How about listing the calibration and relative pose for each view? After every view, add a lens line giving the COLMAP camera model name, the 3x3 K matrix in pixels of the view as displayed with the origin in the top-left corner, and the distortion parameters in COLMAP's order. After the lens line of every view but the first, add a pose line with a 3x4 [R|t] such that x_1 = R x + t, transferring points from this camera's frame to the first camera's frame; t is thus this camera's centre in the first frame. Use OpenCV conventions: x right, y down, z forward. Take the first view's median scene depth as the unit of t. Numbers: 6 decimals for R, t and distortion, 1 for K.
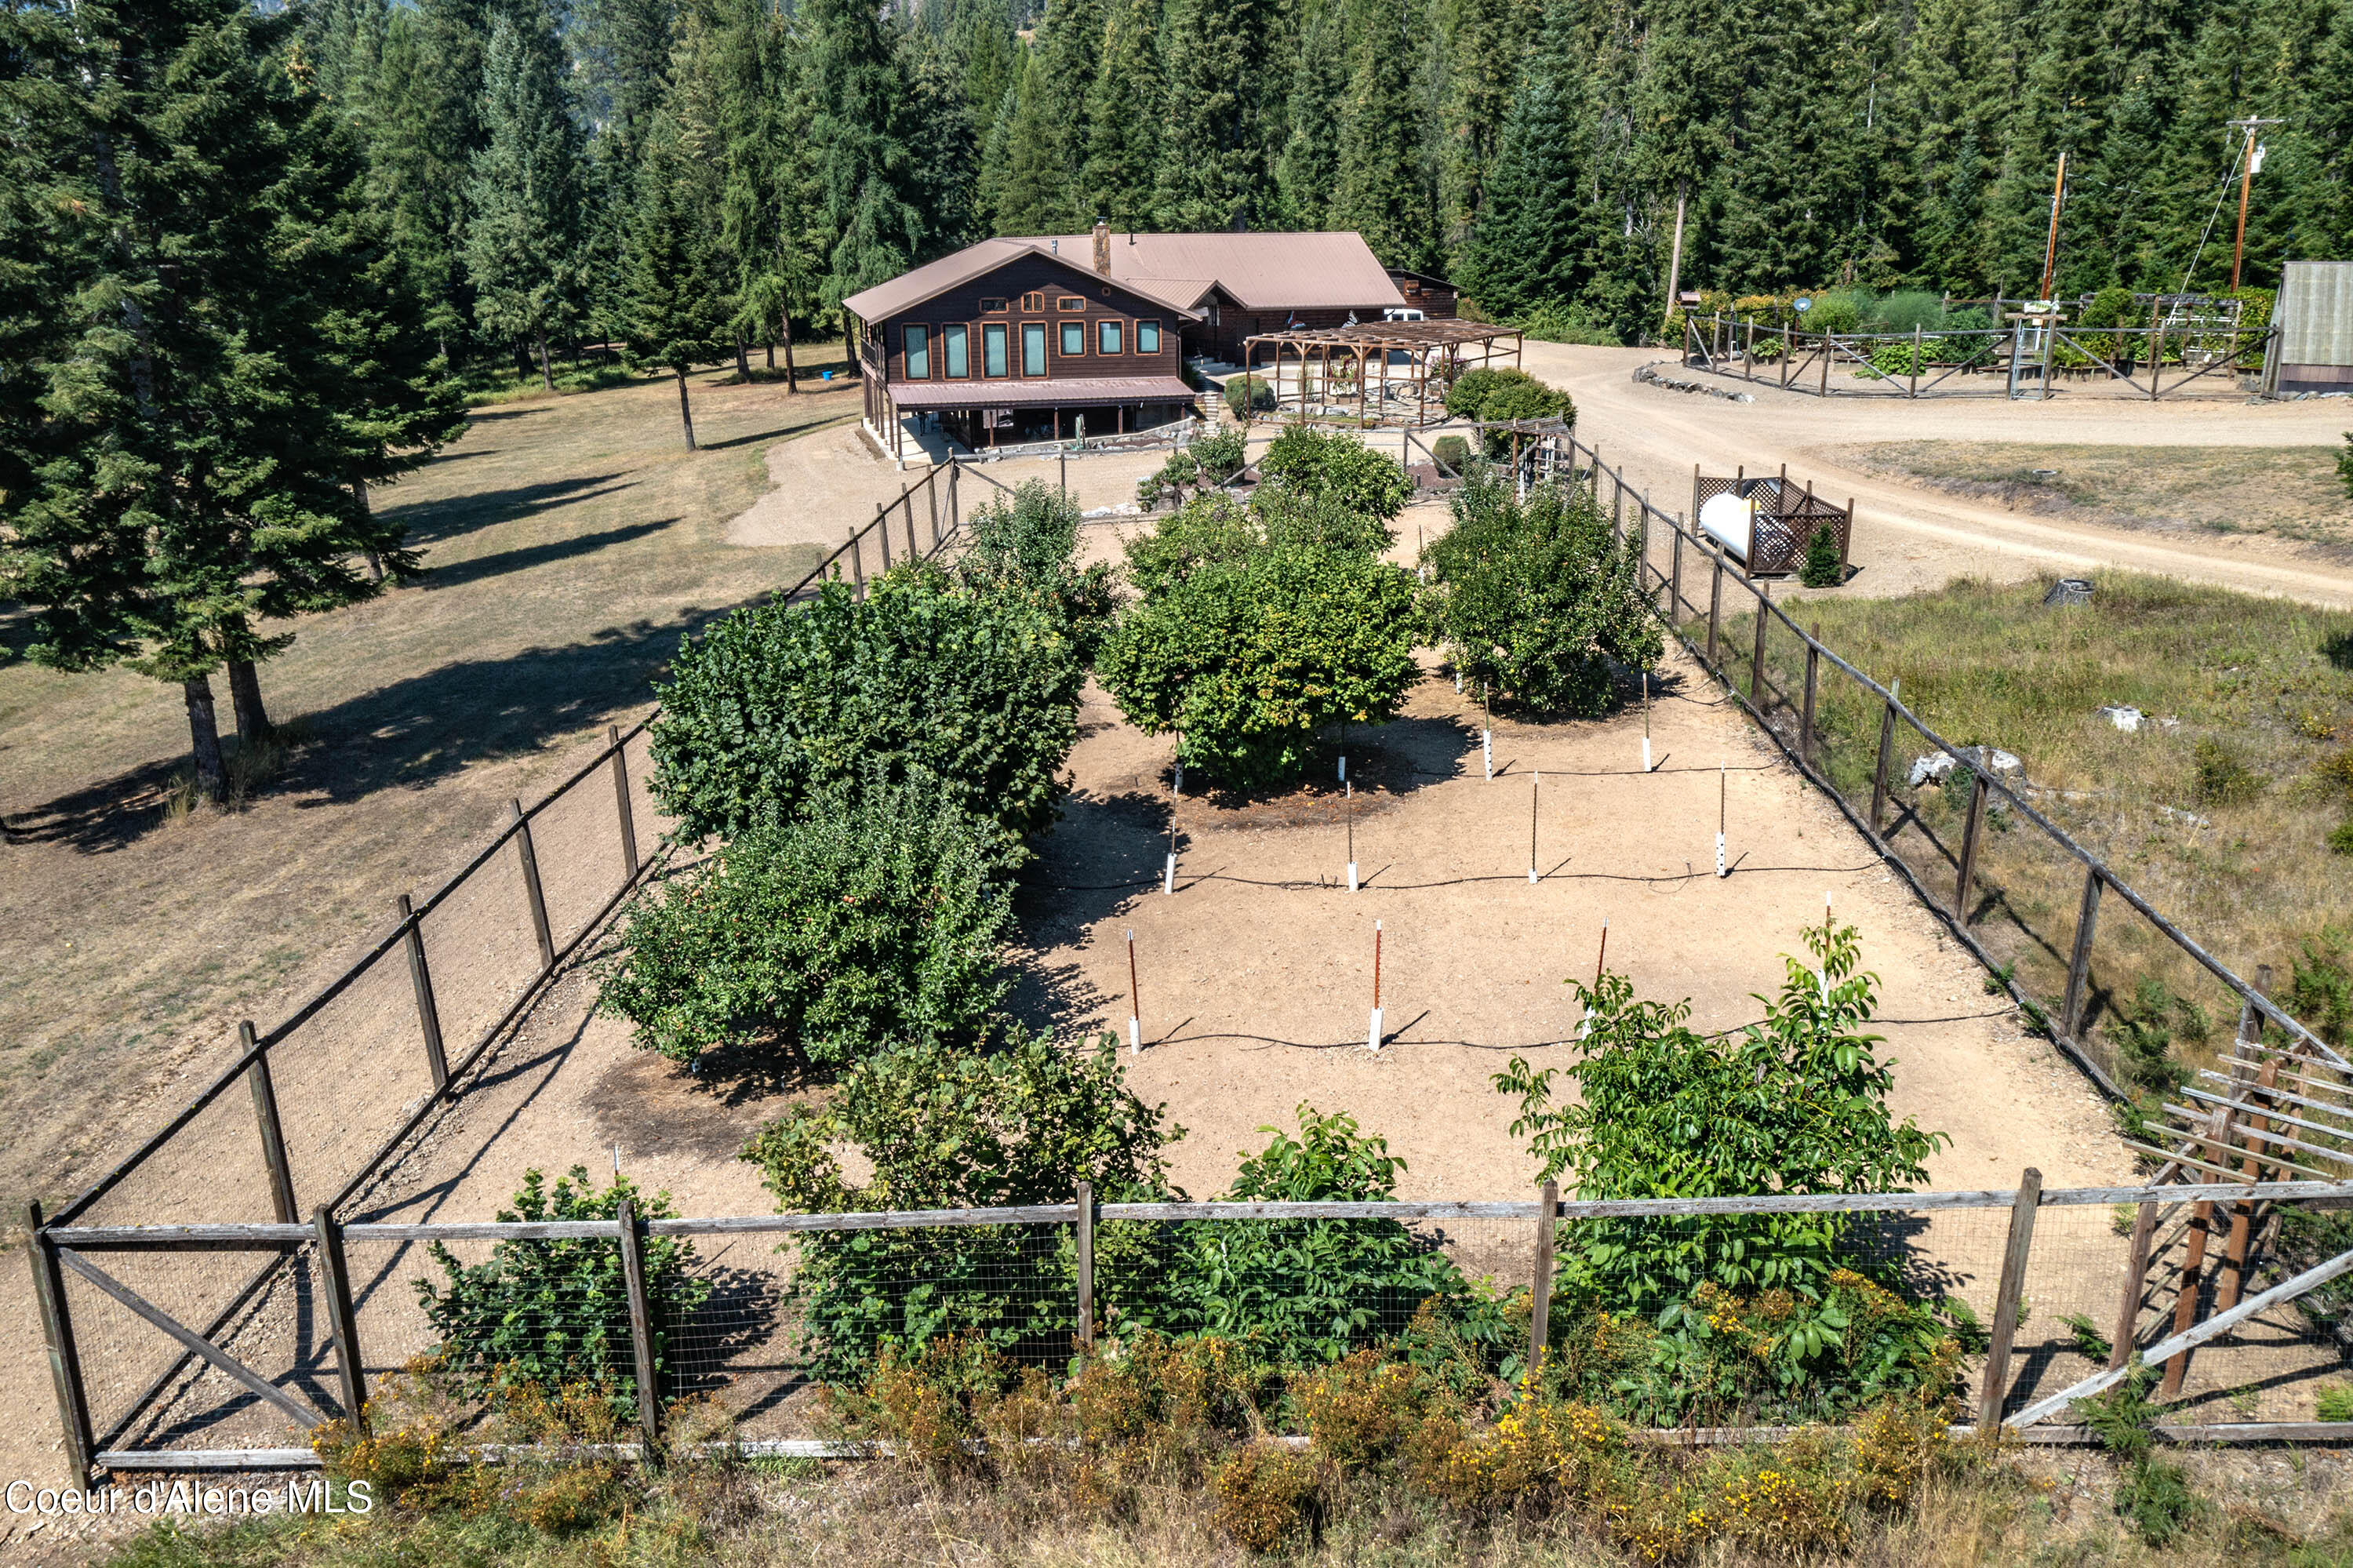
lens RADIAL K [[1901.8, 0, 1176.5], [0, 1901.8, 784.0], [0, 0, 1]] dist [0.002219, 0.008468]
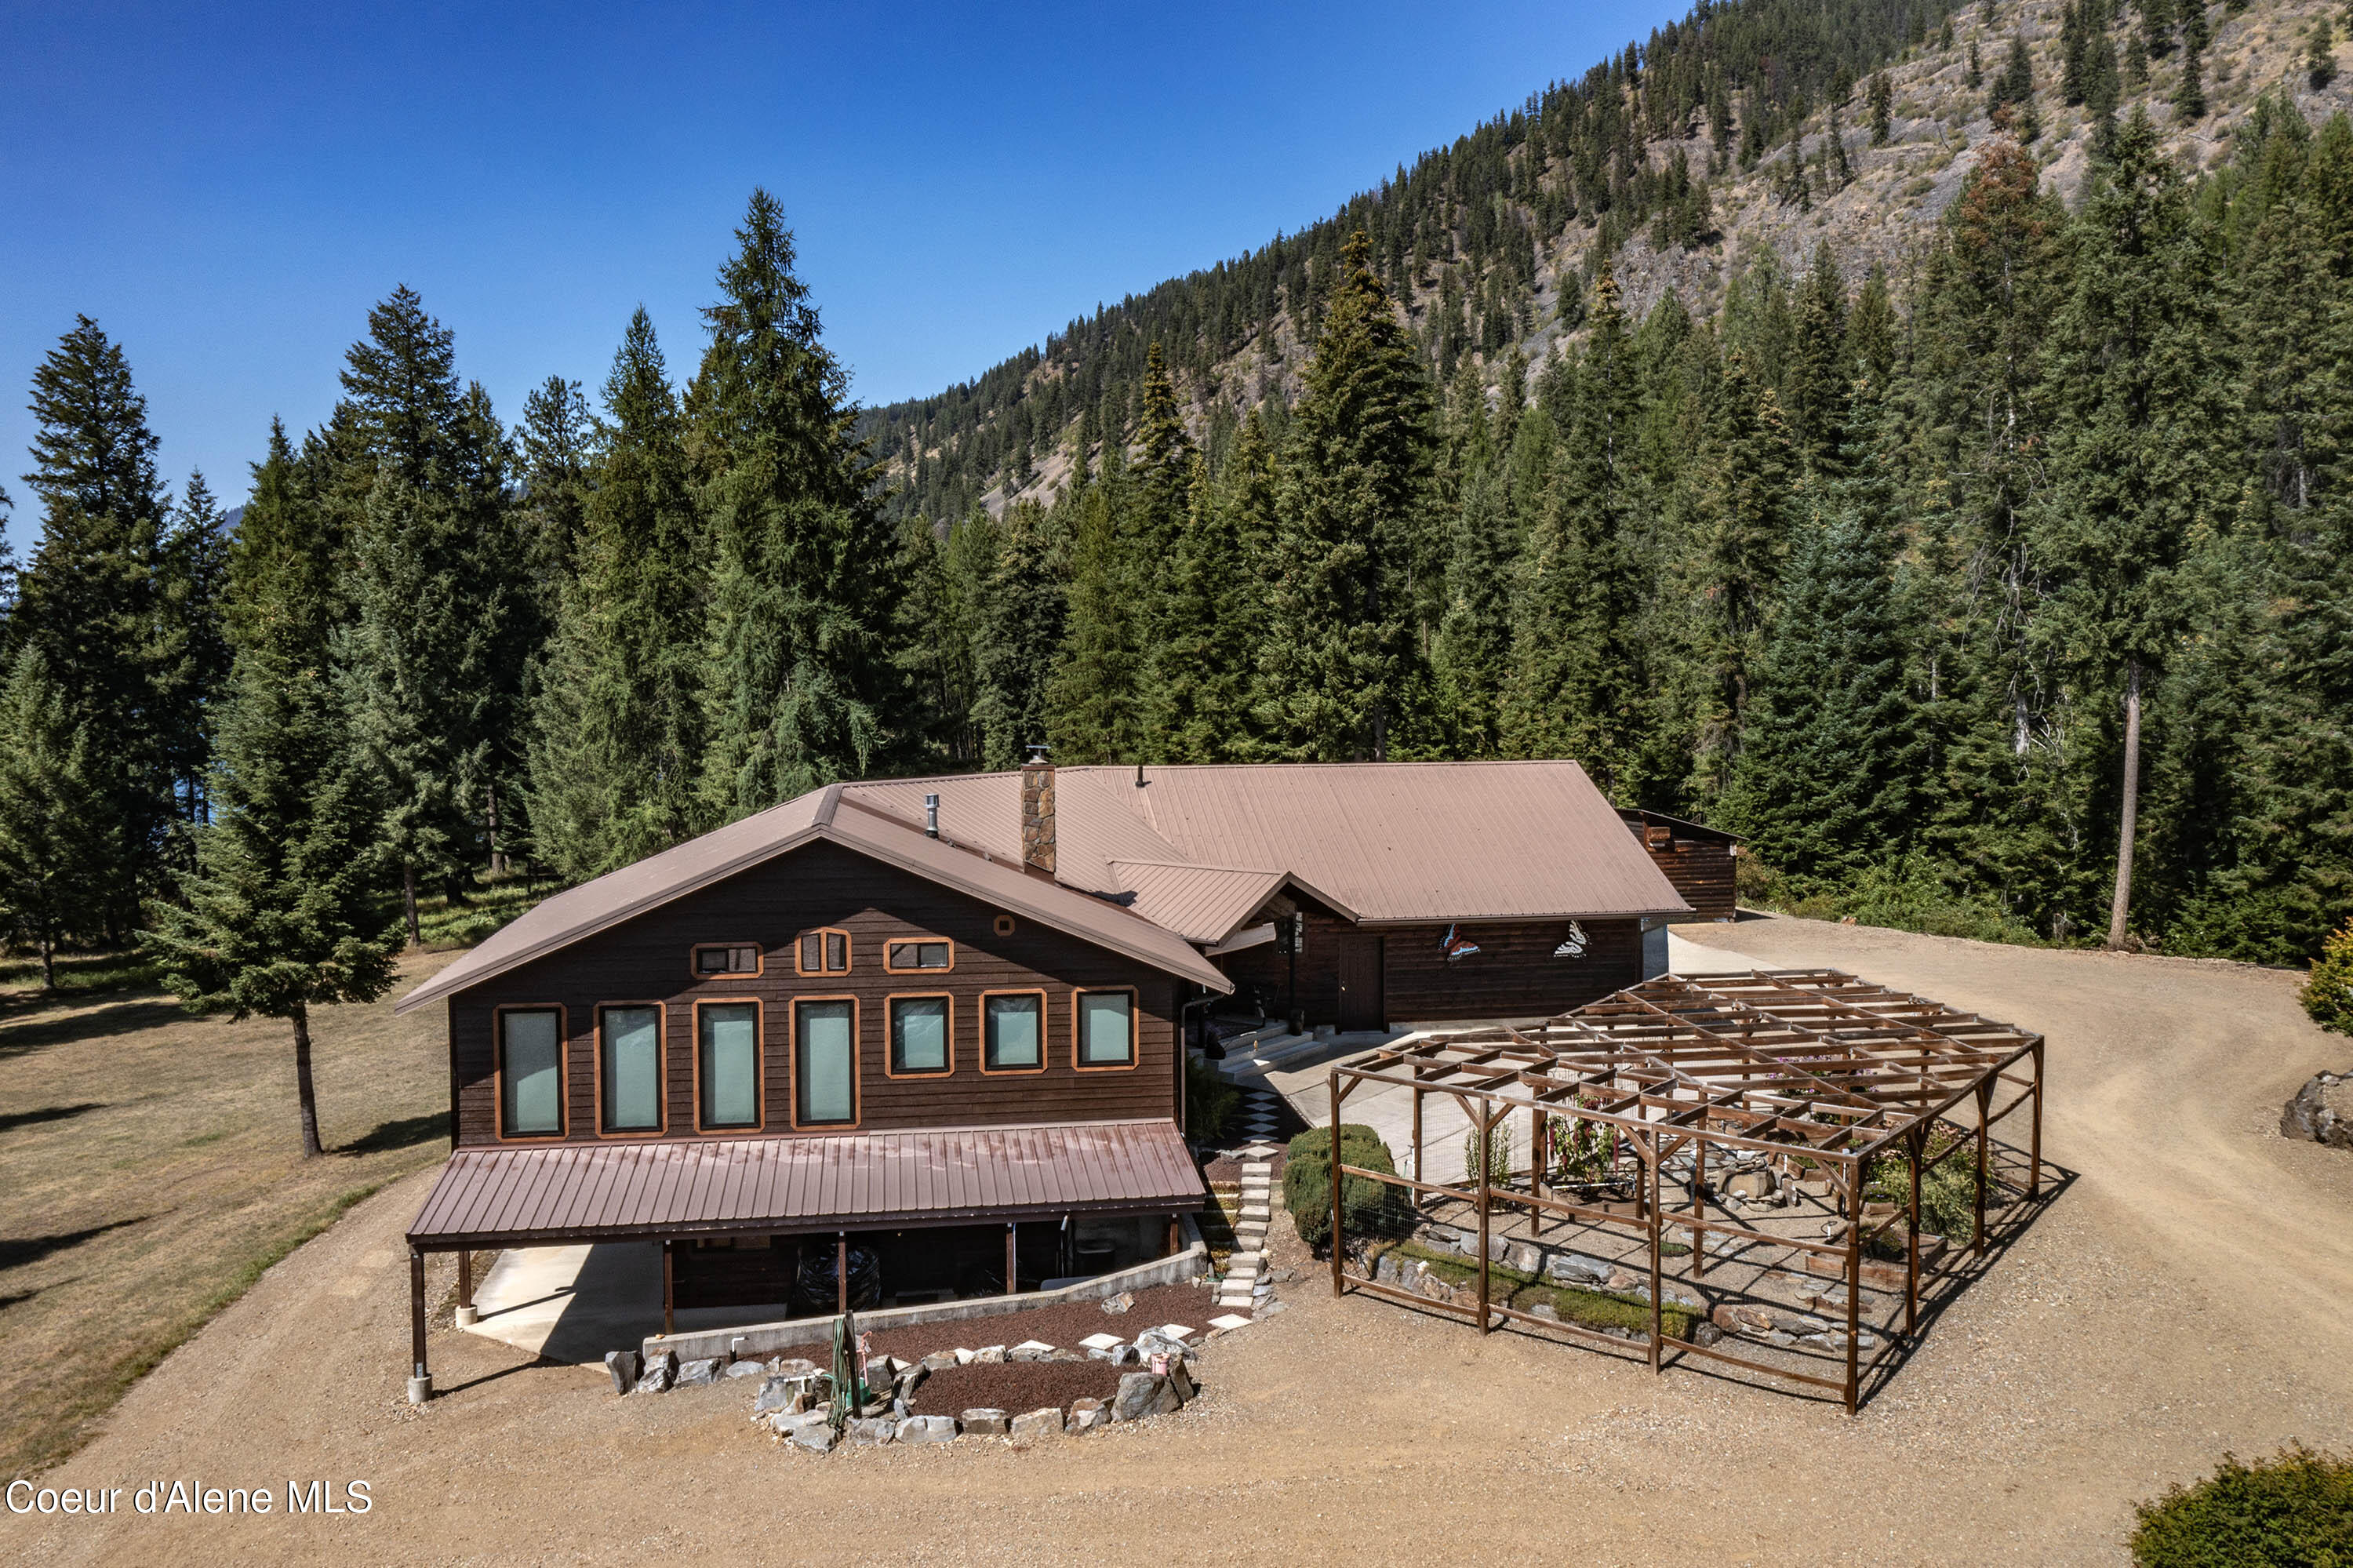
lens RADIAL K [[1850.7, 0, 1176.5], [0, 1850.7, 784.0], [0, 0, 1]] dist [-0.001985, 0.005744]
pose [[0.995927, 0.002875, -0.090113, 0.024419], [-0.024249, 0.971205, -0.237007, -0.125532], [0.086837, 0.238227, 0.967320, 0.390430]]
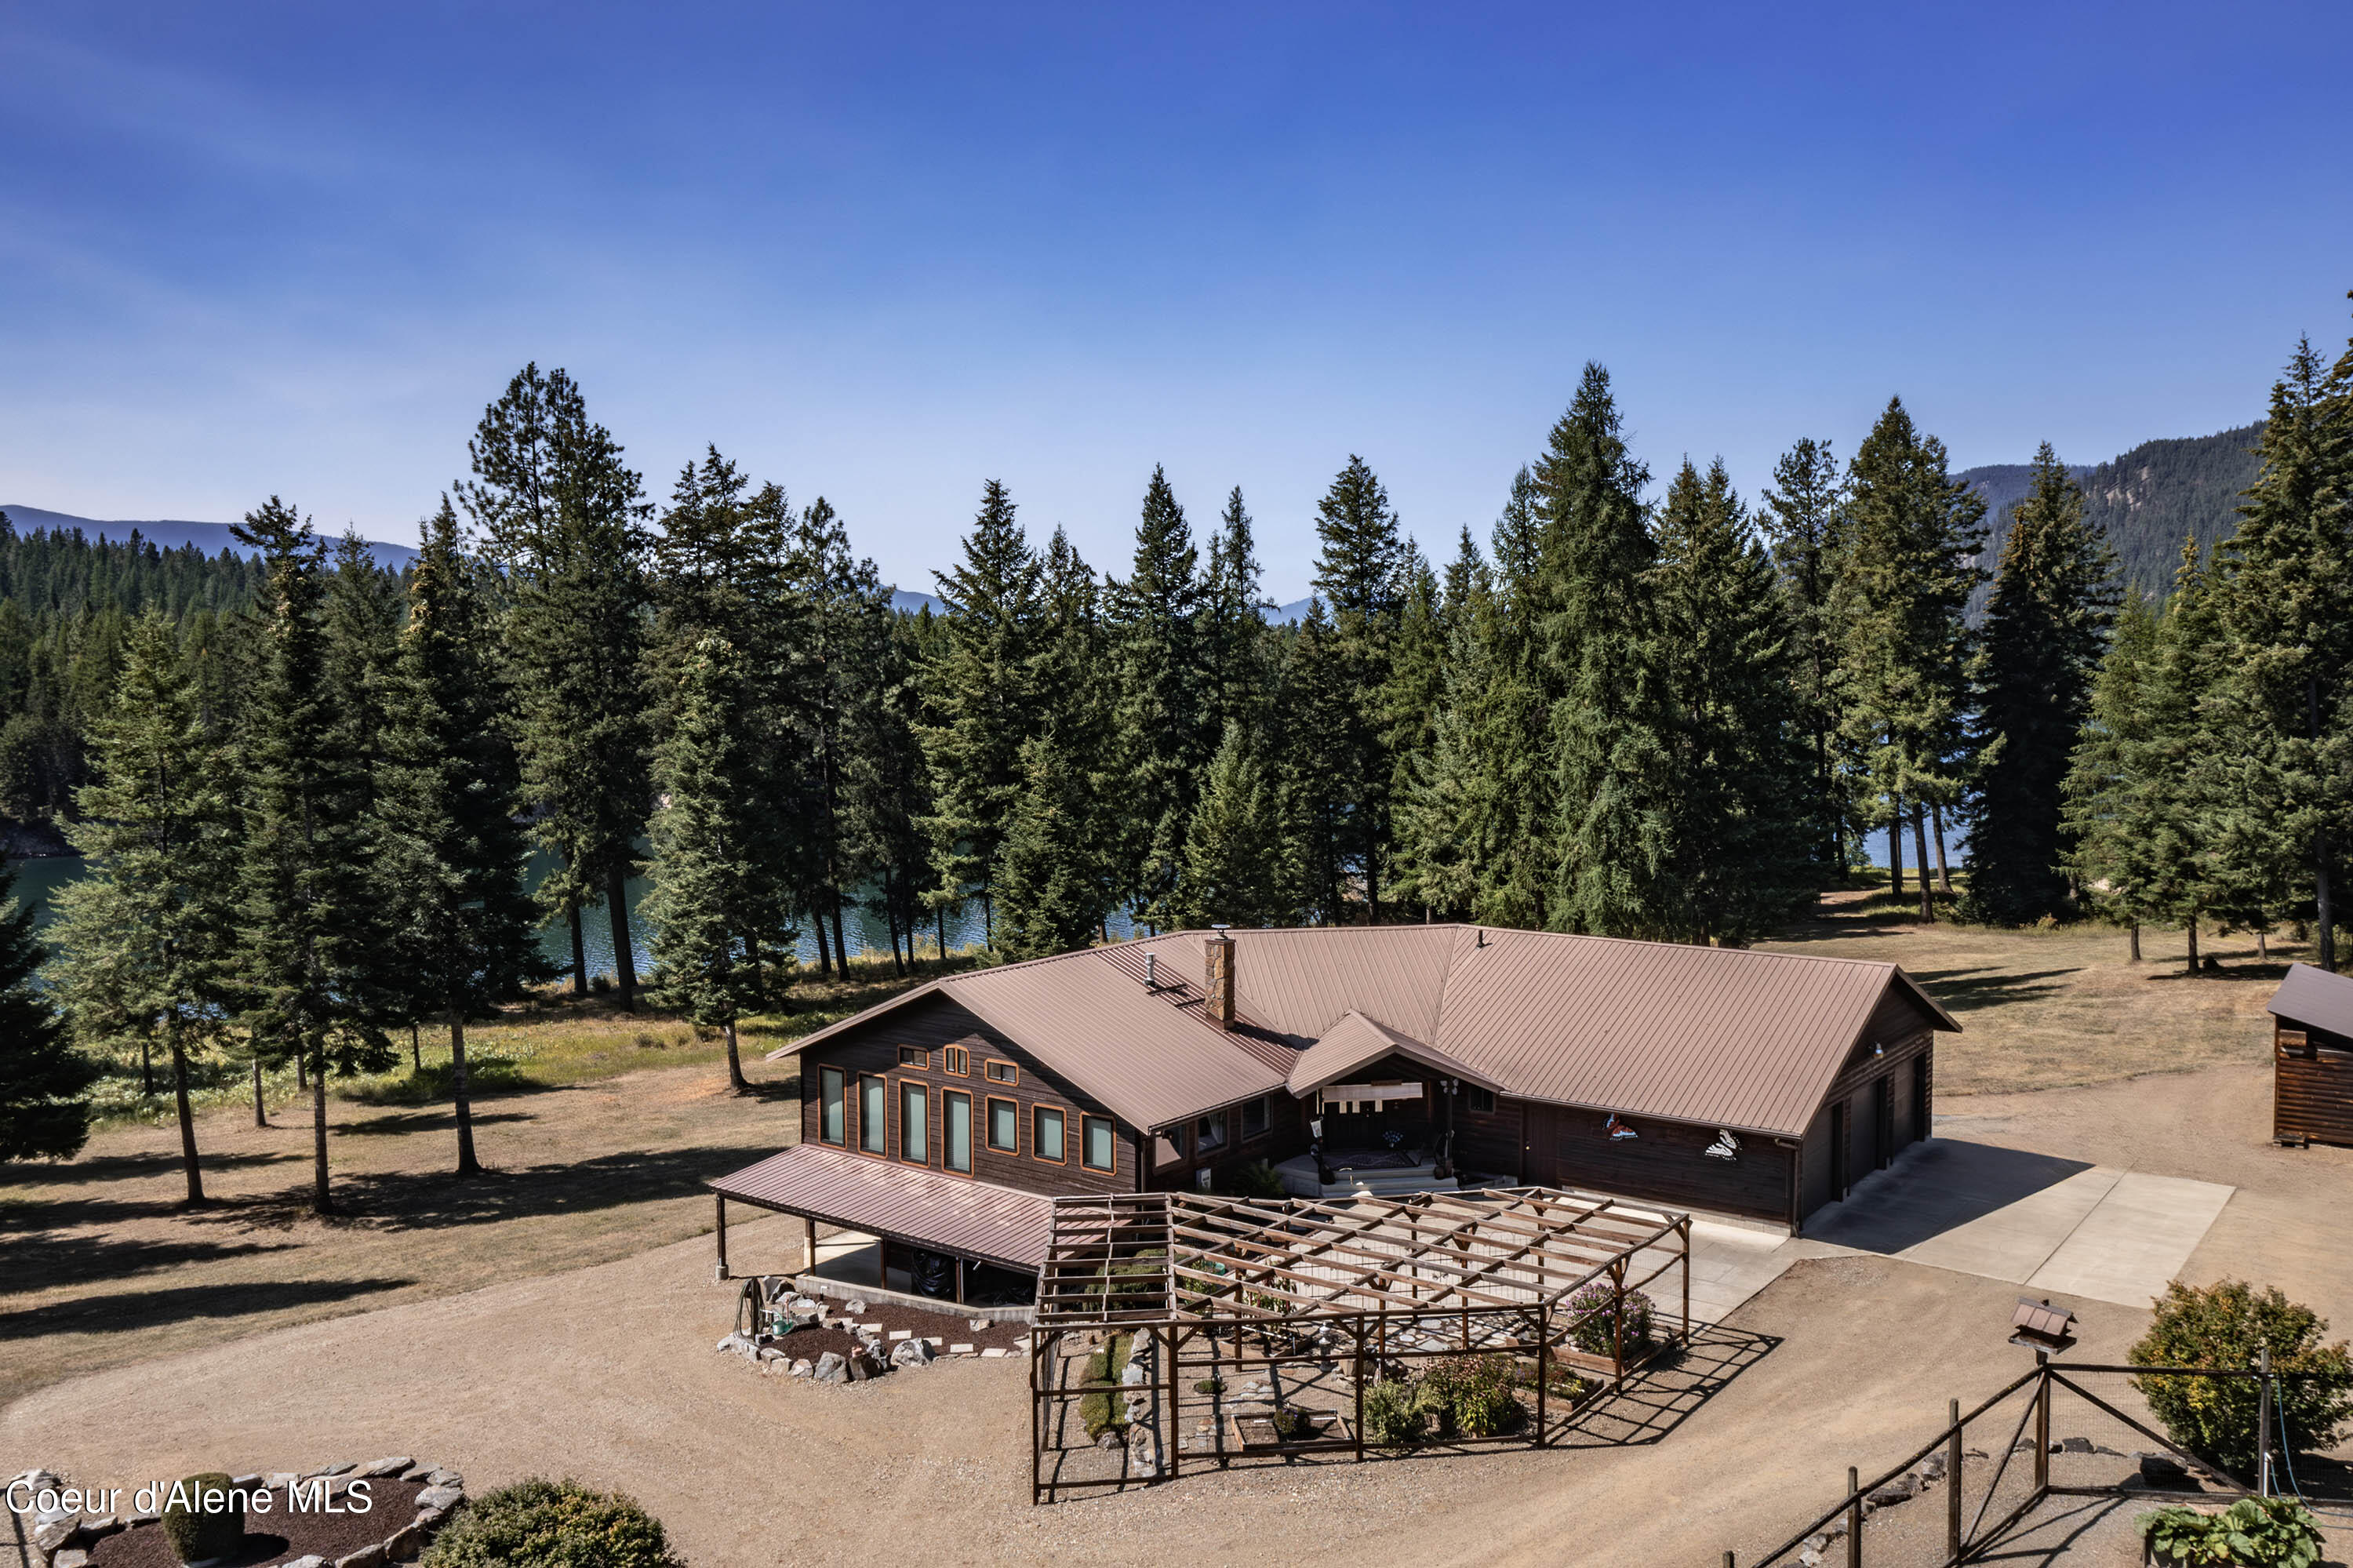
lens RADIAL K [[1888.3, 0, 1183.3], [0, 1888.3, 761.0], [0, 0, 1]] dist [0.009748, 0.000479]
pose [[0.609655, 0.037373, -0.791785, 0.307436], [-0.227446, 0.965132, -0.129573, -0.183928], [0.759335, 0.259083, 0.596897, 0.417622]]
